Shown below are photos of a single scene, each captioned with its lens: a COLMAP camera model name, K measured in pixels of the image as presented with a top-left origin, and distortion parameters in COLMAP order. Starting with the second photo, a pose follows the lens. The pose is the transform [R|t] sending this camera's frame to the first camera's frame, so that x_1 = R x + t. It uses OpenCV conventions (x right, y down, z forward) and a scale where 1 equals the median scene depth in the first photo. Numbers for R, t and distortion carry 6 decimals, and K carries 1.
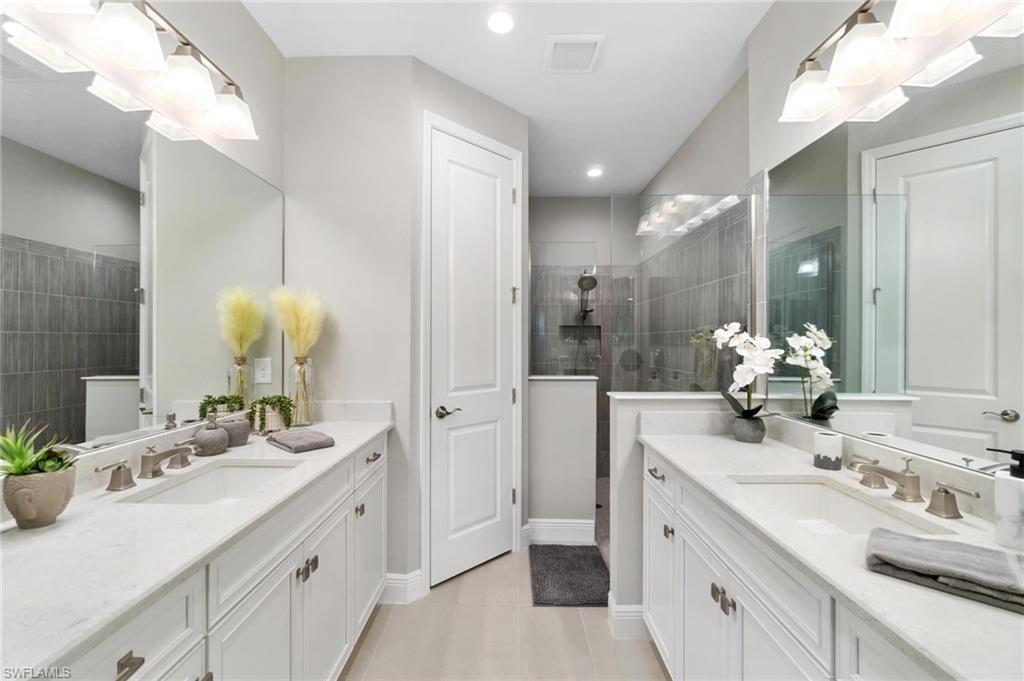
lens RADIAL K [[439.8, 0, 513.2], [0, 439.8, 341.3], [0, 0, 1]] dist [-0.008084, 0.003466]
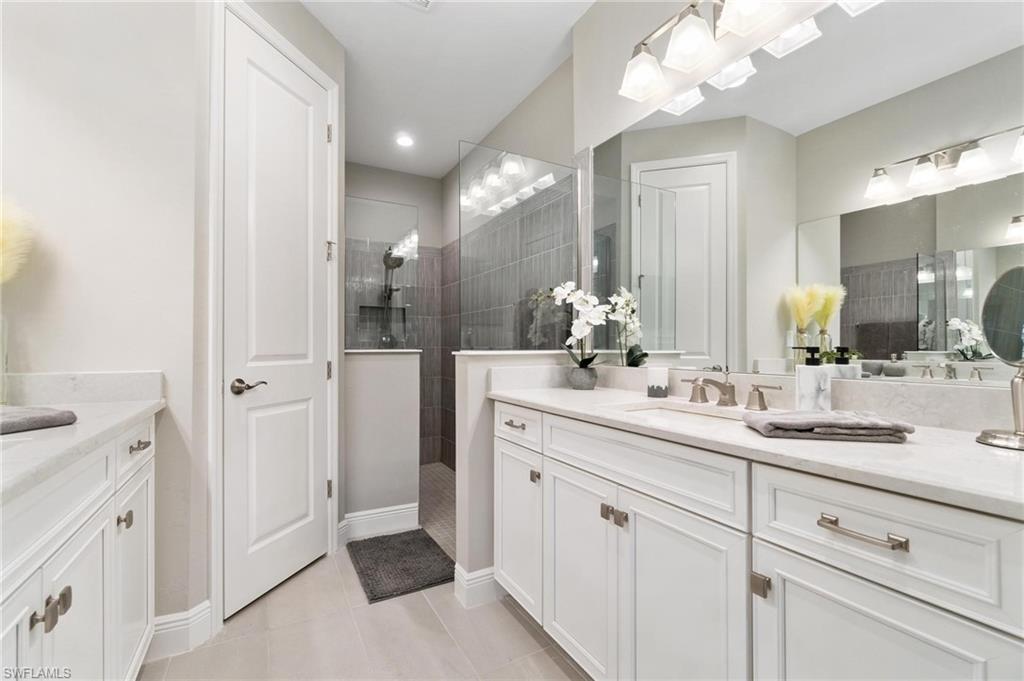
lens RADIAL K [[439.8, 0, 517.4], [0, 439.8, 342.7], [0, 0, 1]] dist [-0.008084, 0.003466]
pose [[0.872413, -0.005223, 0.488741, -0.128107], [0.006864, 0.999975, -0.001568, 0.101270], [-0.488721, 0.004722, 0.872427, 0.113149]]
